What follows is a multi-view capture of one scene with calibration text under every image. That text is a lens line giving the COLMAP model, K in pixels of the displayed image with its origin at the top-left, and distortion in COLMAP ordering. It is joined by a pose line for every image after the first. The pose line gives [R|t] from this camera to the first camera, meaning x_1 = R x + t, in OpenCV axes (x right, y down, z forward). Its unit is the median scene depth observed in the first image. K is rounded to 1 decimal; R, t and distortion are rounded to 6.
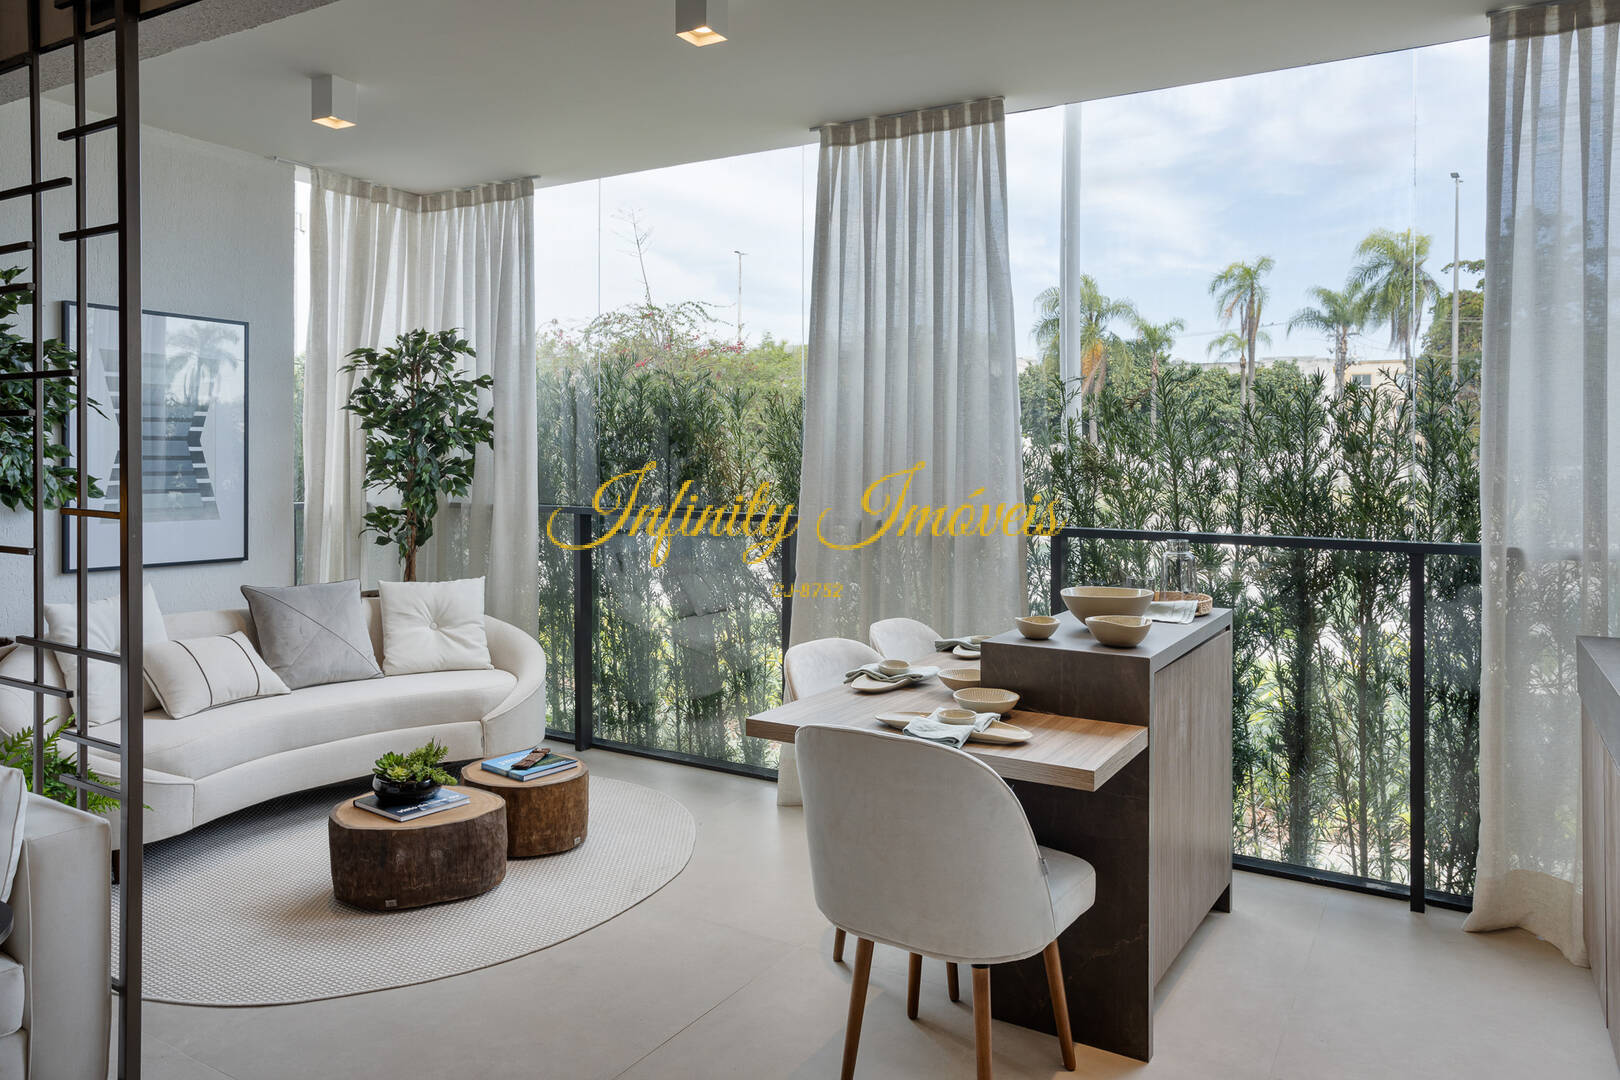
lens RADIAL K [[1136.5, 0, 808.6], [0, 1136.5, 489.5], [0, 0, 1]] dist [-0.001523, -0.000408]
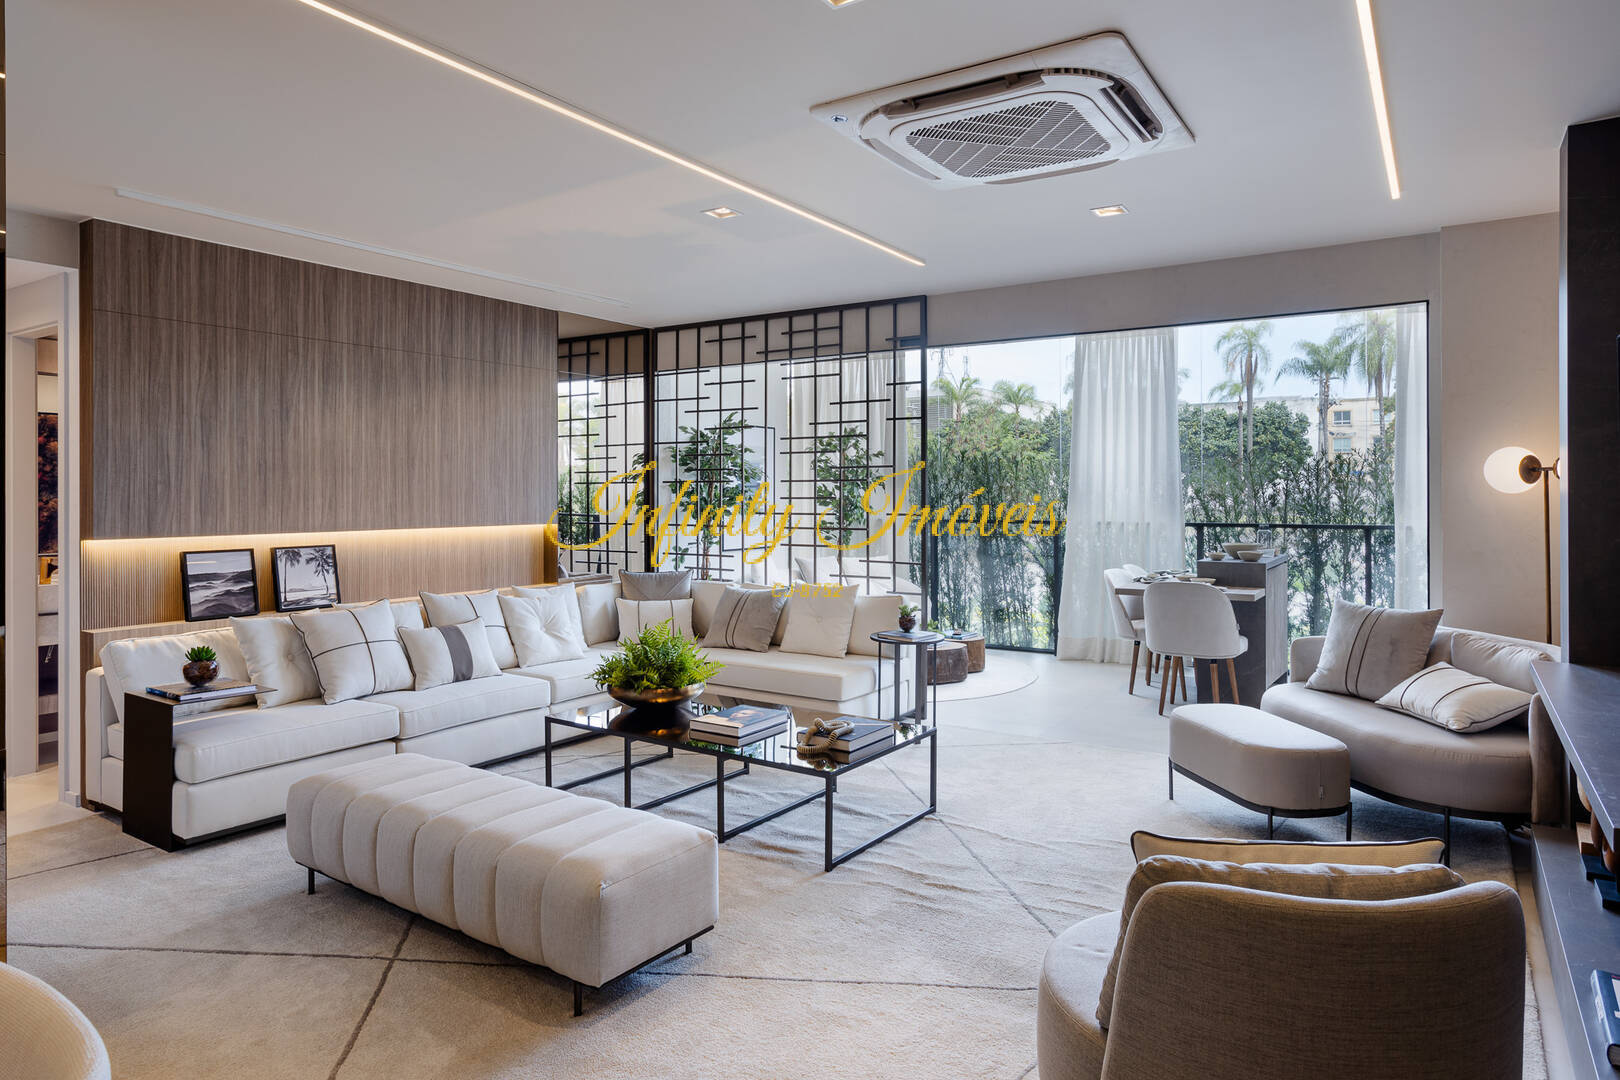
lens RADIAL K [[989.8, 0, 810.0], [0, 989.8, 540.0], [0, 0, 1]] dist [-0.003196, -0.001000]
pose [[0.999106, -0.011533, -0.040682, -0.445308], [0.012432, 0.999683, 0.021906, 0.016410], [0.040417, -0.022392, 0.998932, -0.908891]]
